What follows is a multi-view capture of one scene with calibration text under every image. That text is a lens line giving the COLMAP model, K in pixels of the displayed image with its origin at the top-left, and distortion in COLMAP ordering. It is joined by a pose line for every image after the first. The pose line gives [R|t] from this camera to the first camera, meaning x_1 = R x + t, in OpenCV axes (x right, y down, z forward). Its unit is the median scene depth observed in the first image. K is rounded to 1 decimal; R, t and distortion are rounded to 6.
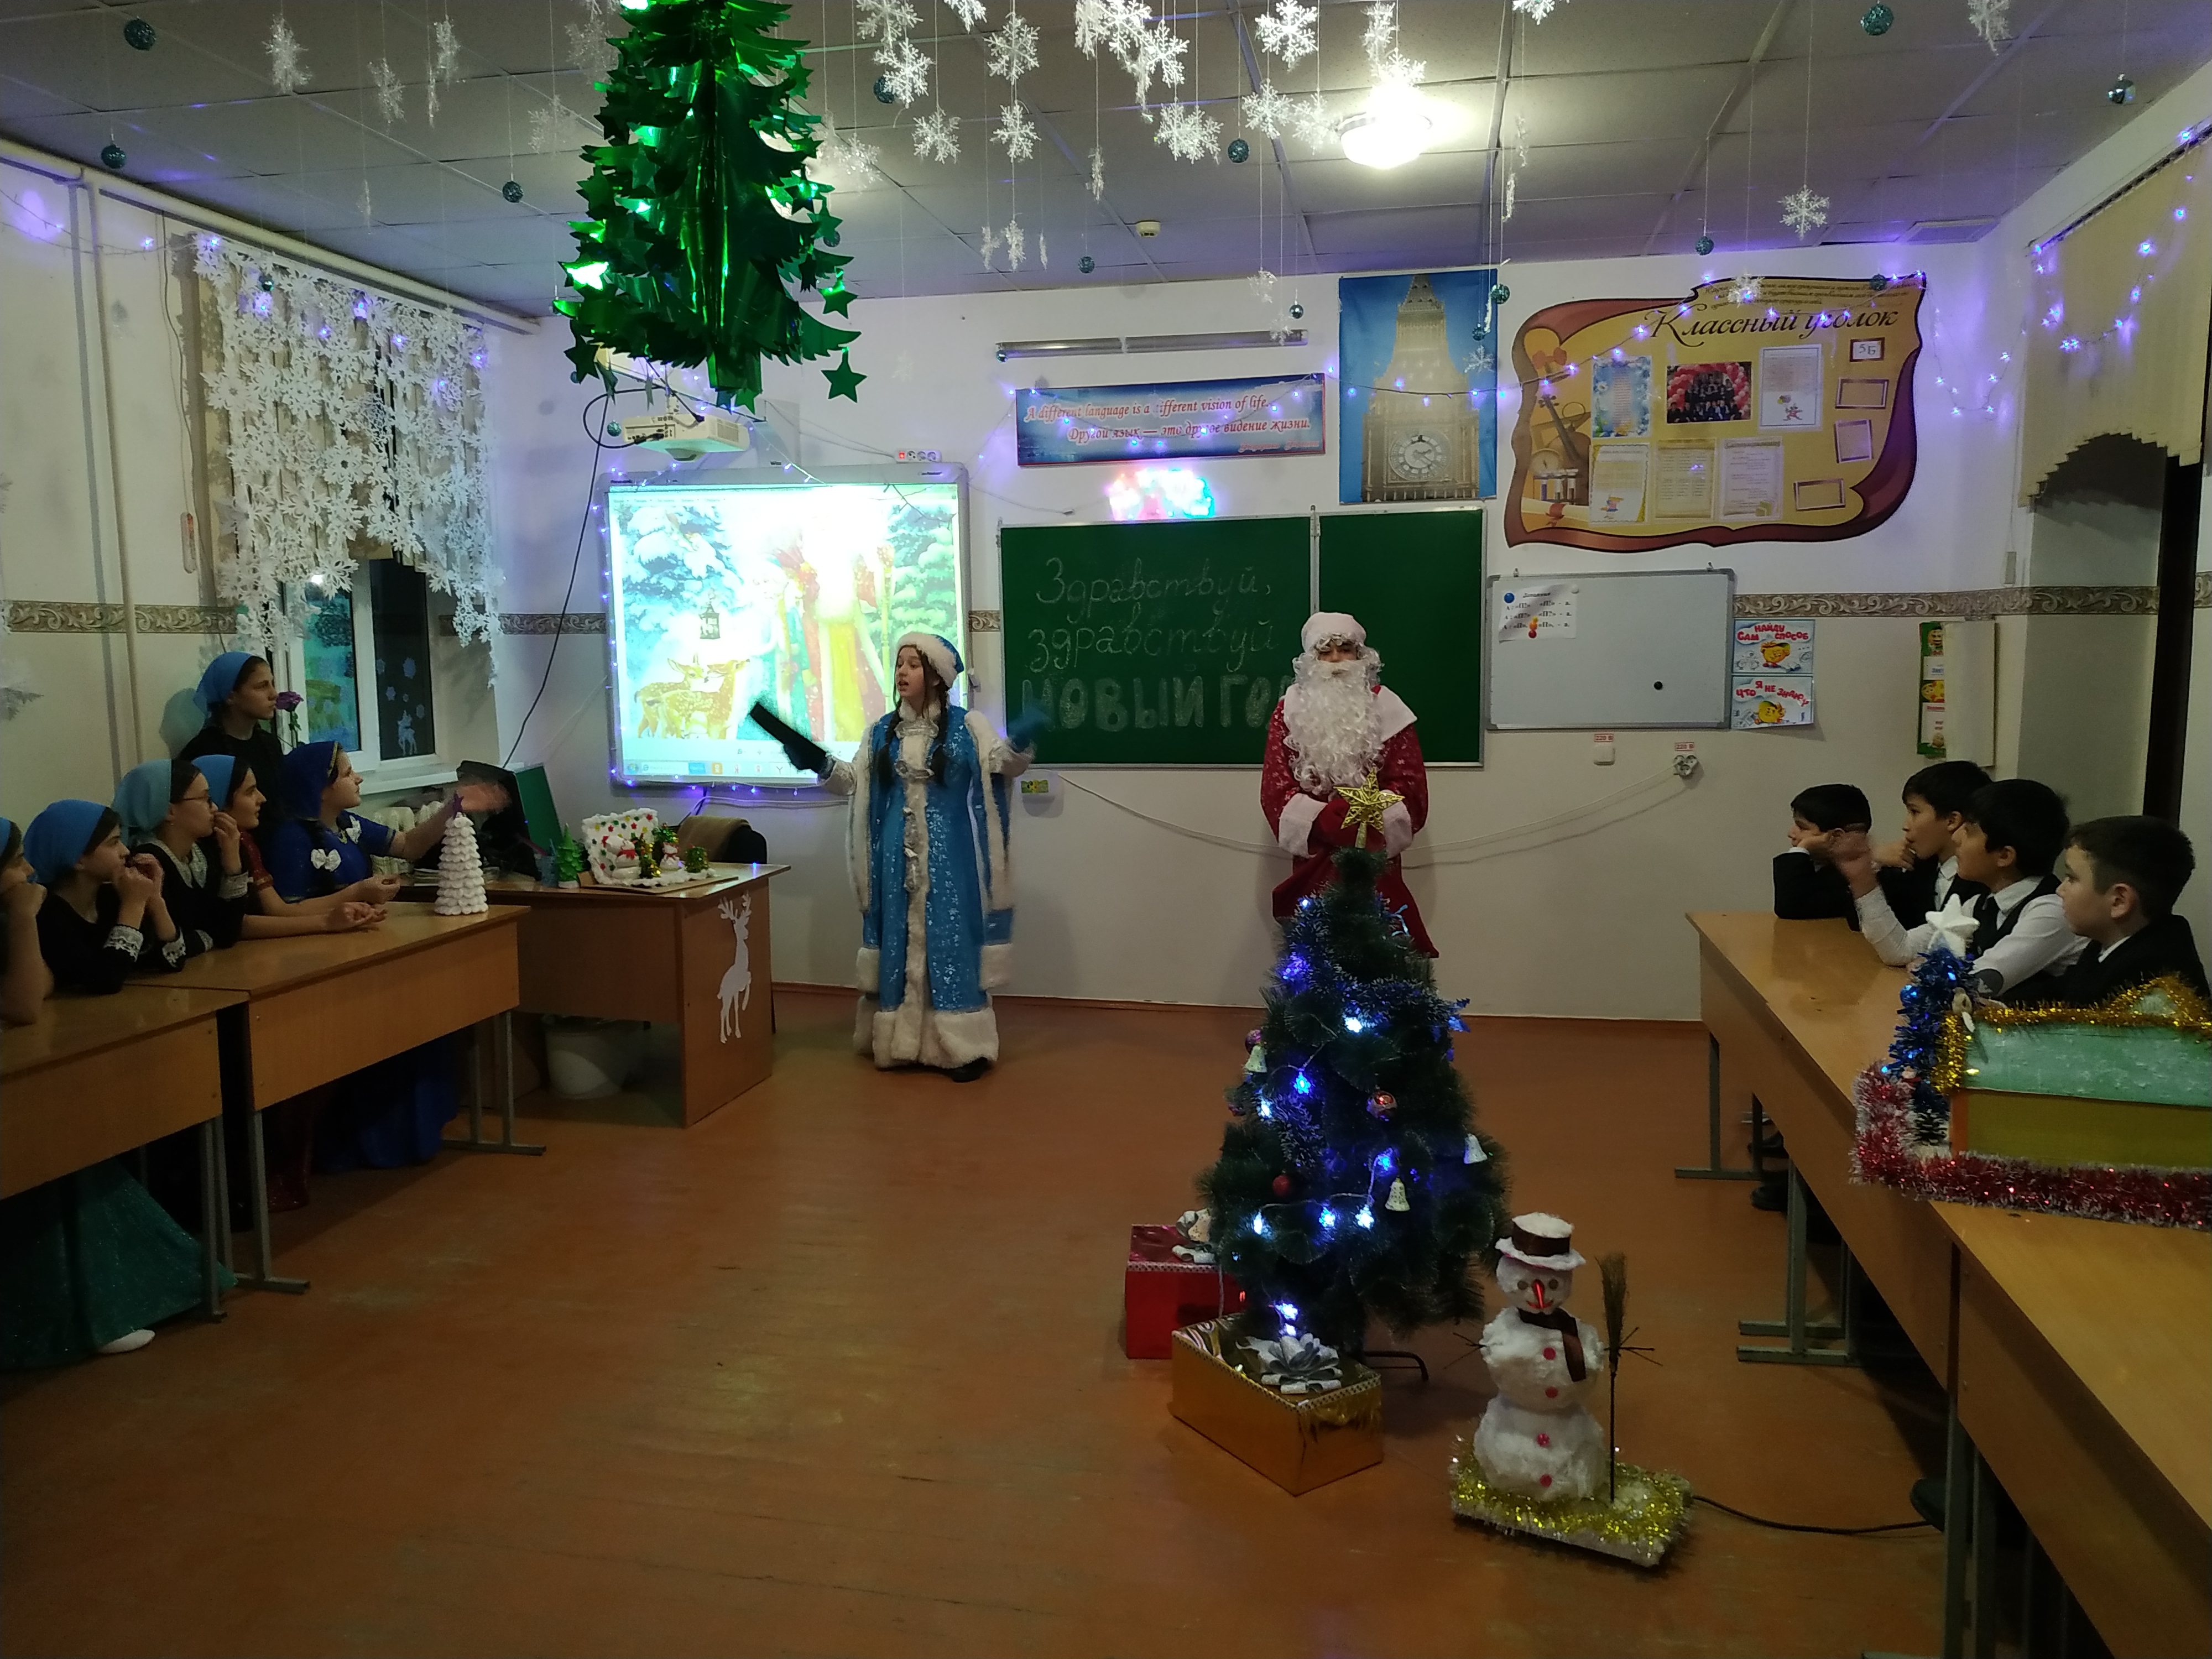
lens RADIAL K [[1720.7, 0, 1106.0], [0, 1720.7, 829.5], [0, 0, 1]] dist [0.033014, -0.001253]
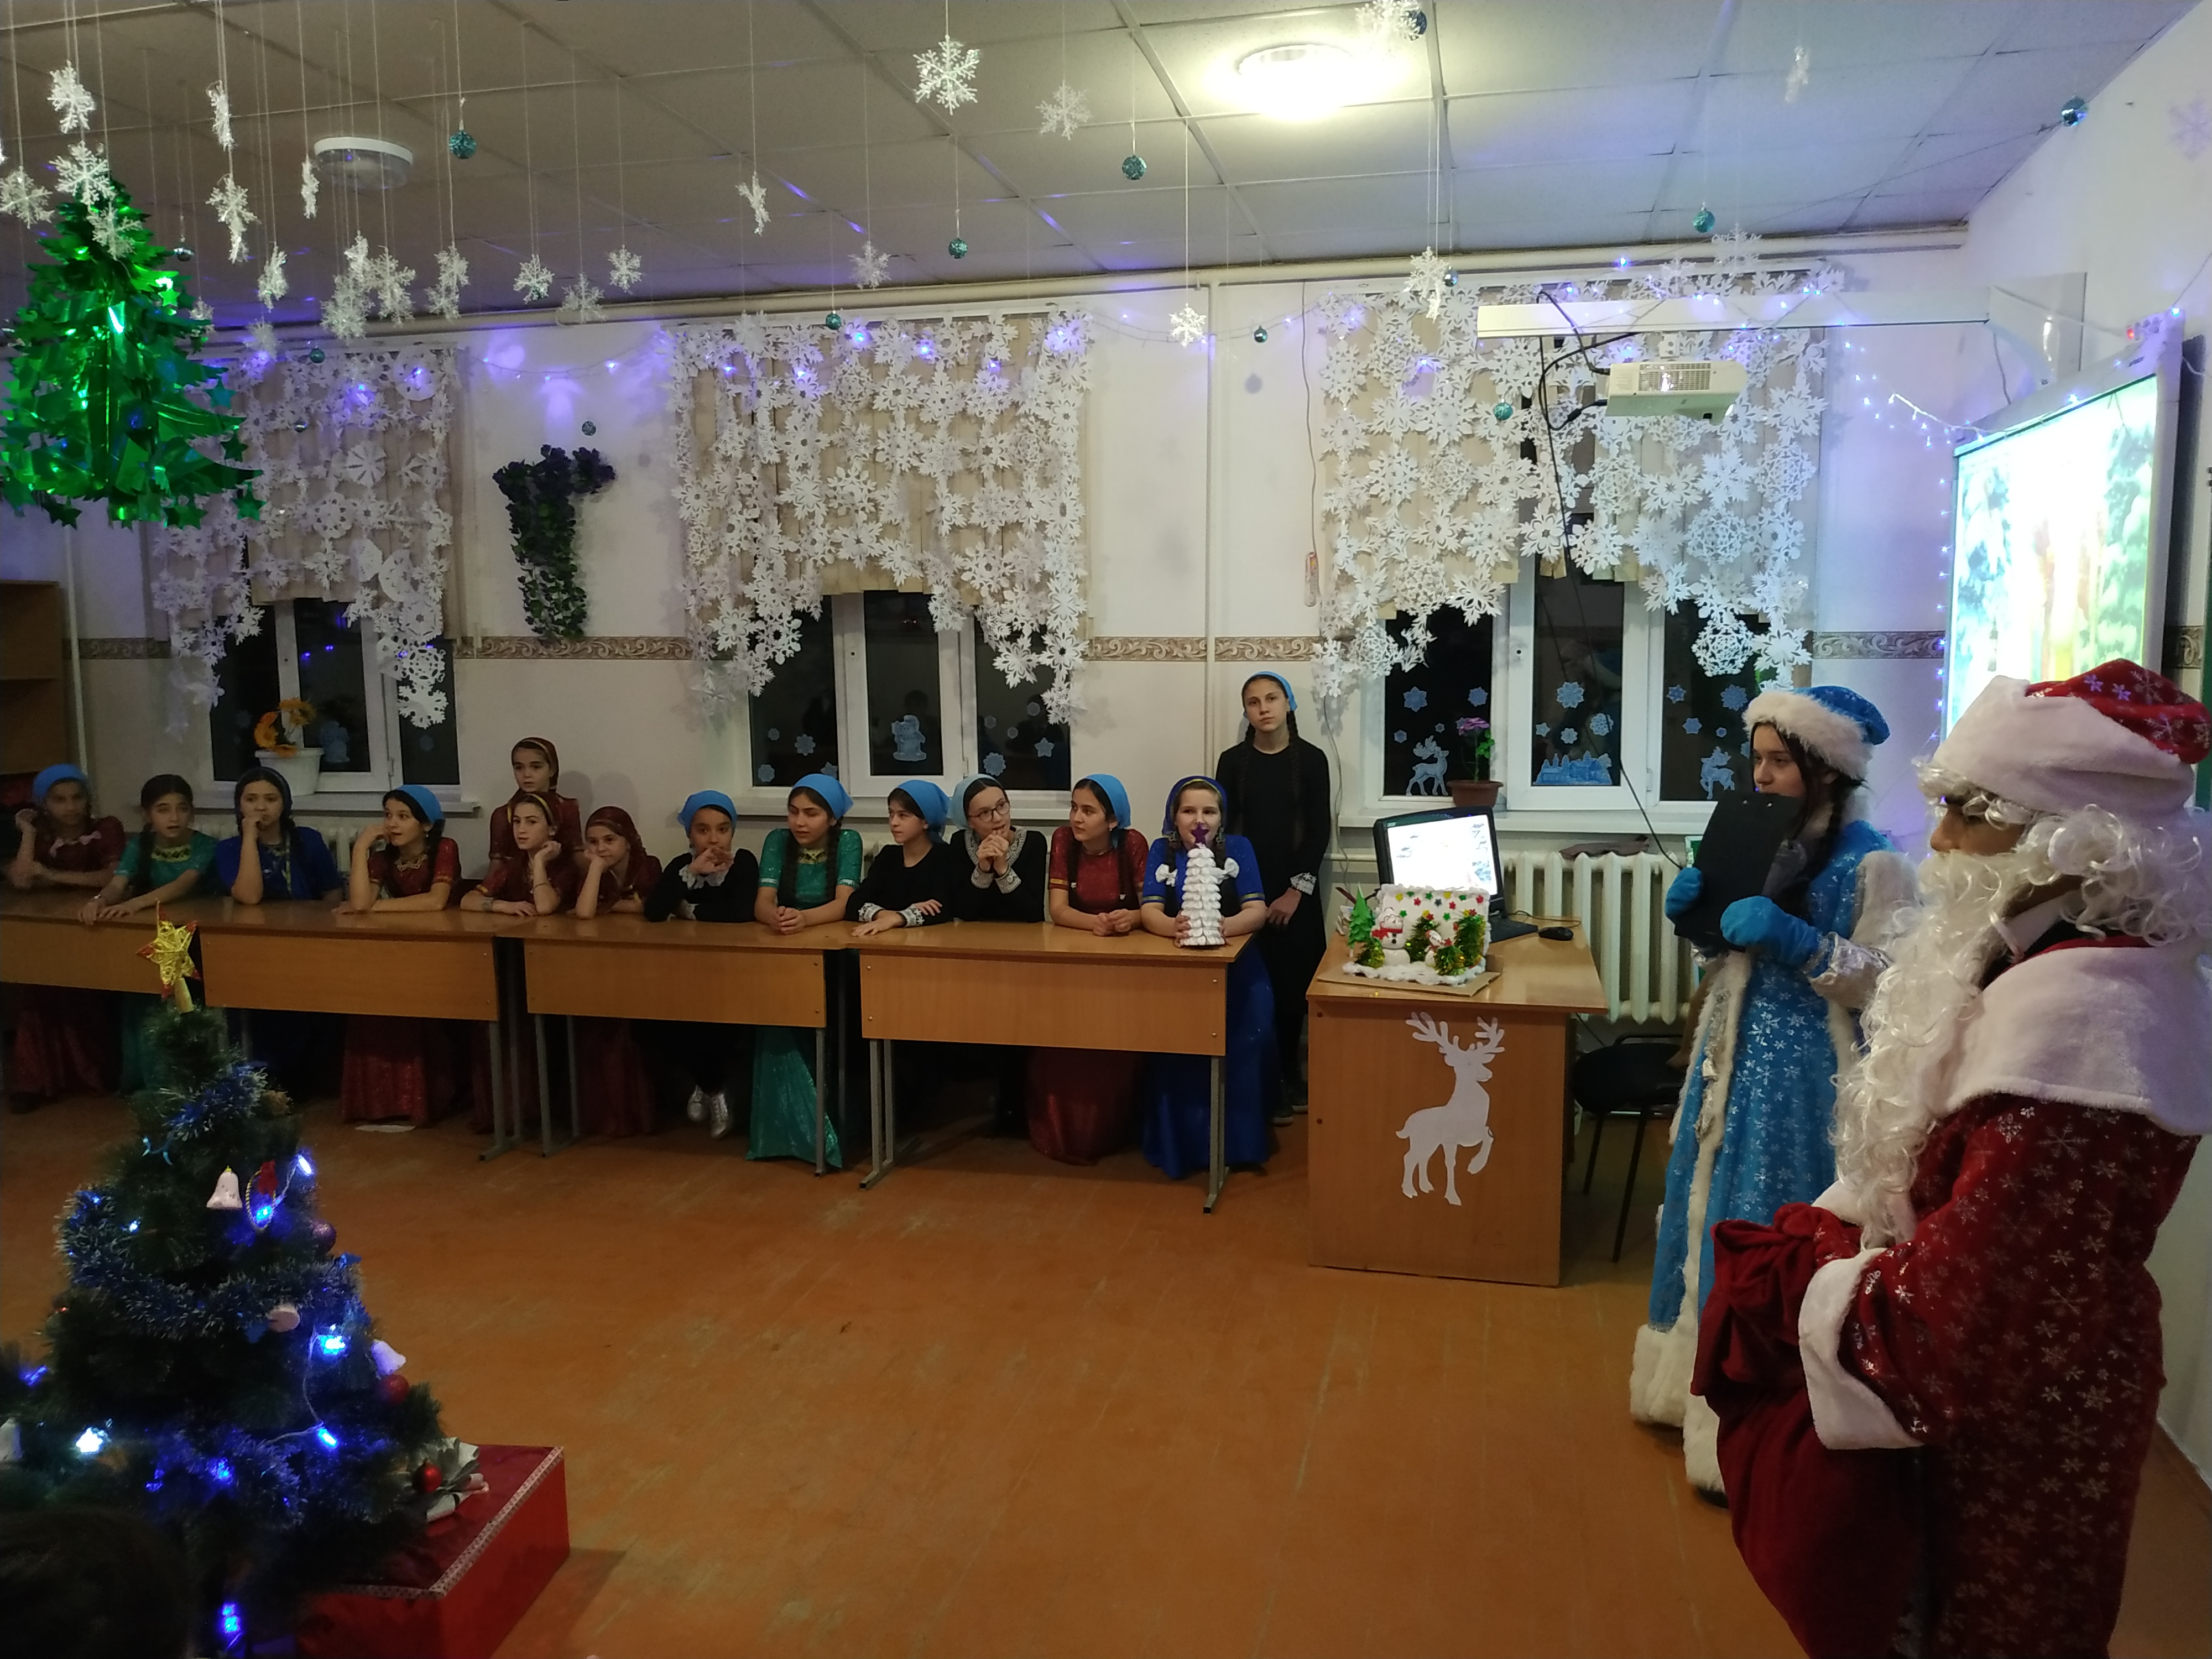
lens RADIAL K [[1720.7, 0, 1106.0], [0, 1720.7, 829.5], [0, 0, 1]] dist [0.033014, -0.001253]
pose [[-0.063389, 0.119306, -0.990832, 0.523021], [-0.104127, 0.986619, 0.125460, -0.119147], [0.992542, 0.111125, -0.050117, 0.853789]]
